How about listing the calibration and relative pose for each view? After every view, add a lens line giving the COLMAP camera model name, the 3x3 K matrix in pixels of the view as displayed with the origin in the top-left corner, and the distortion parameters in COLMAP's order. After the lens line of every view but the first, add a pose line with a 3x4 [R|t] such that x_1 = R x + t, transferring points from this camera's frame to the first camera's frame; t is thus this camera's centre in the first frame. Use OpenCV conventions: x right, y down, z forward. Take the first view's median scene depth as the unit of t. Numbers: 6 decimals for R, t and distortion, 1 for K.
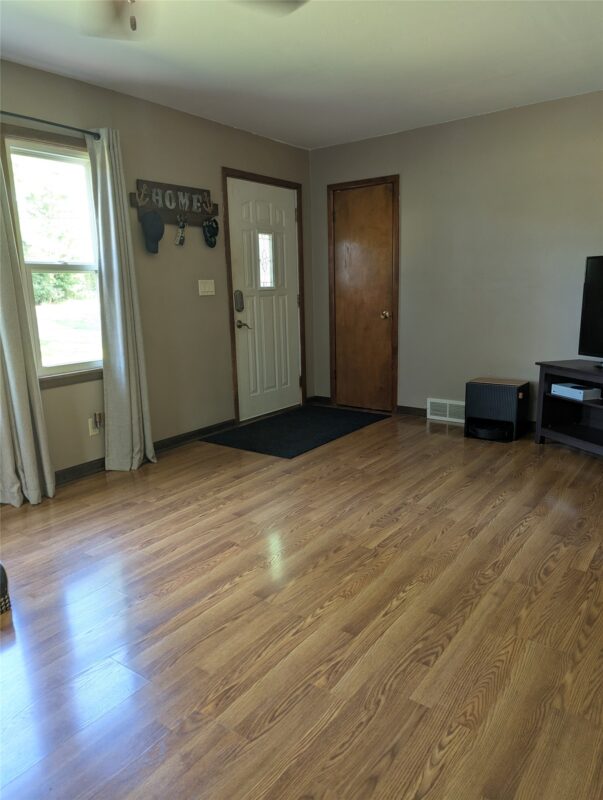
lens RADIAL K [[567.1, 0, 301.0], [0, 567.1, 400.5], [0, 0, 1]] dist [0.038369, -0.003683]
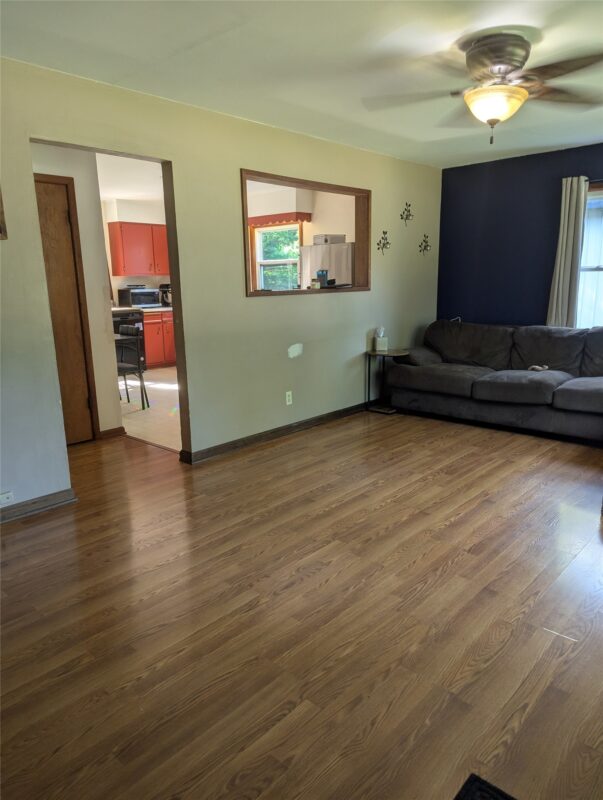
lens RADIAL K [[567.1, 0, 294.2], [0, 567.1, 401.9], [0, 0, 1]] dist [0.038369, -0.003683]
pose [[-0.993373, 0.025590, 0.112049, 0.077156], [0.068599, 0.914217, 0.399376, -0.450419], [-0.092217, 0.404416, -0.909914, 1.960390]]
